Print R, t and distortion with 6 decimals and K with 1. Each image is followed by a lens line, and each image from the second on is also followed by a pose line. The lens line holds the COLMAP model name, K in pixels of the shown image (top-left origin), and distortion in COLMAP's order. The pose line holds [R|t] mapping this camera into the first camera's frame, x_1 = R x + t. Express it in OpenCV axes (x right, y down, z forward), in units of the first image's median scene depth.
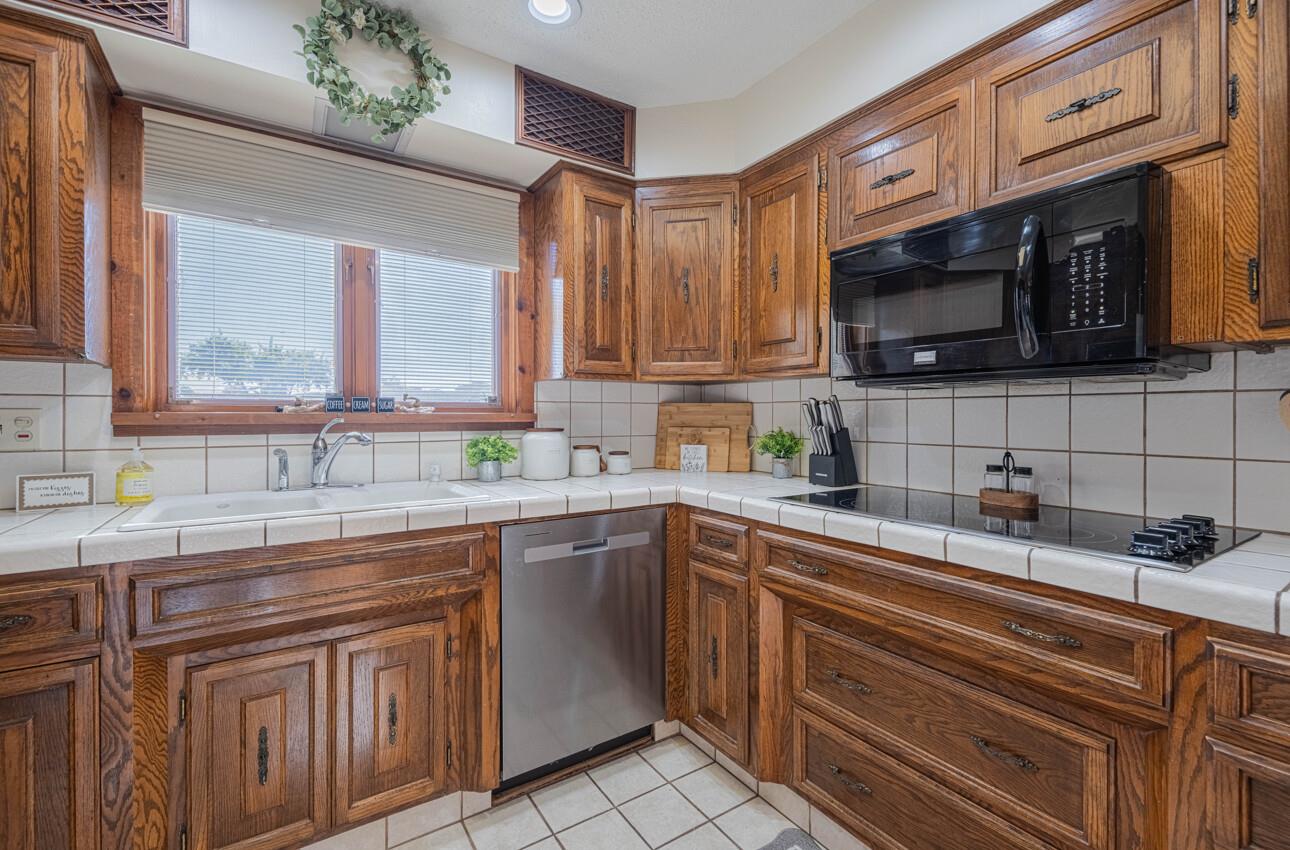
lens RADIAL K [[554.0, 0, 638.5], [0, 554.0, 417.9], [0, 0, 1]] dist [0.007669, -0.004463]
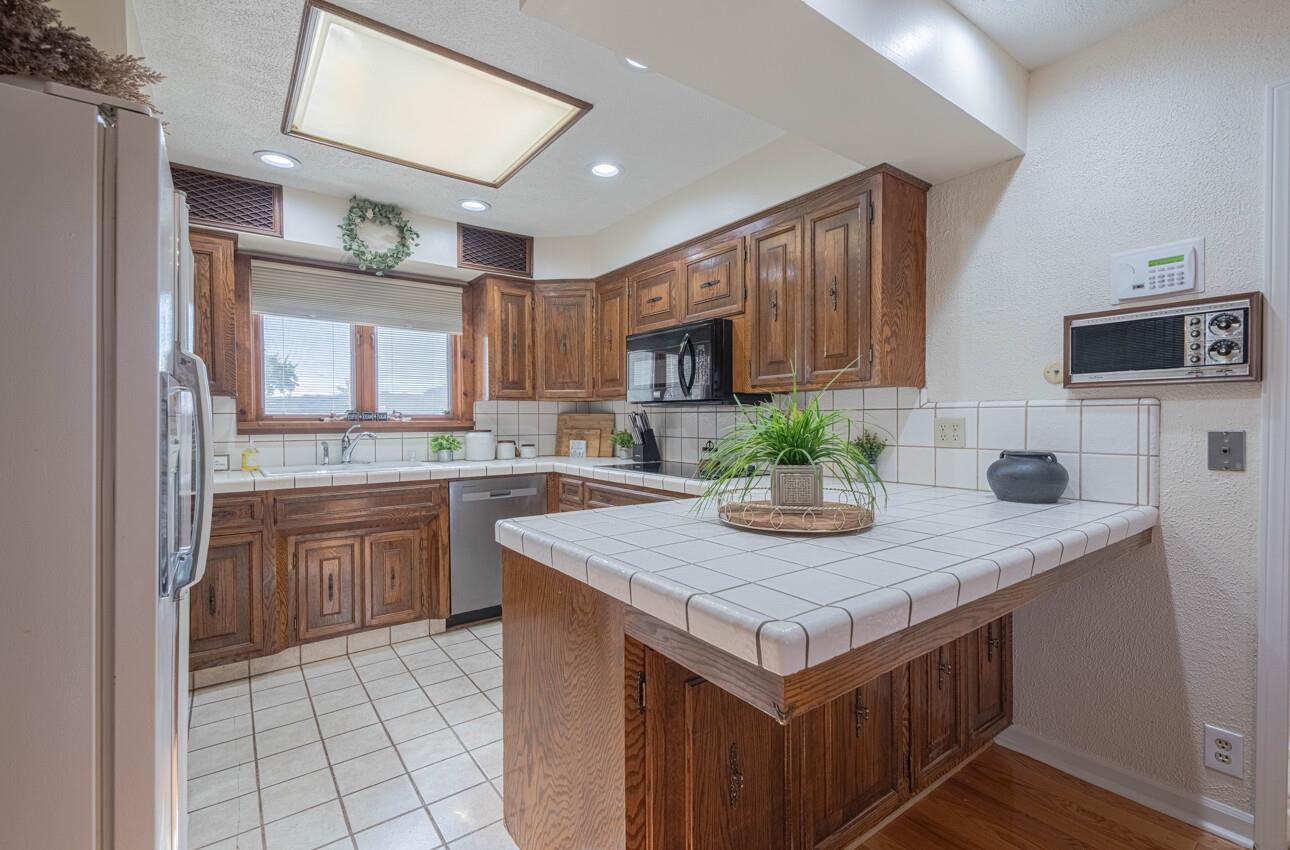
lens RADIAL K [[554.0, 0, 650.1], [0, 554.0, 429.8], [0, 0, 1]] dist [0.007669, -0.004463]
pose [[0.997803, -0.004568, 0.066100, 0.294800], [0.003533, 0.999869, 0.015779, -0.007936], [-0.066163, -0.015511, 0.997688, -0.879677]]
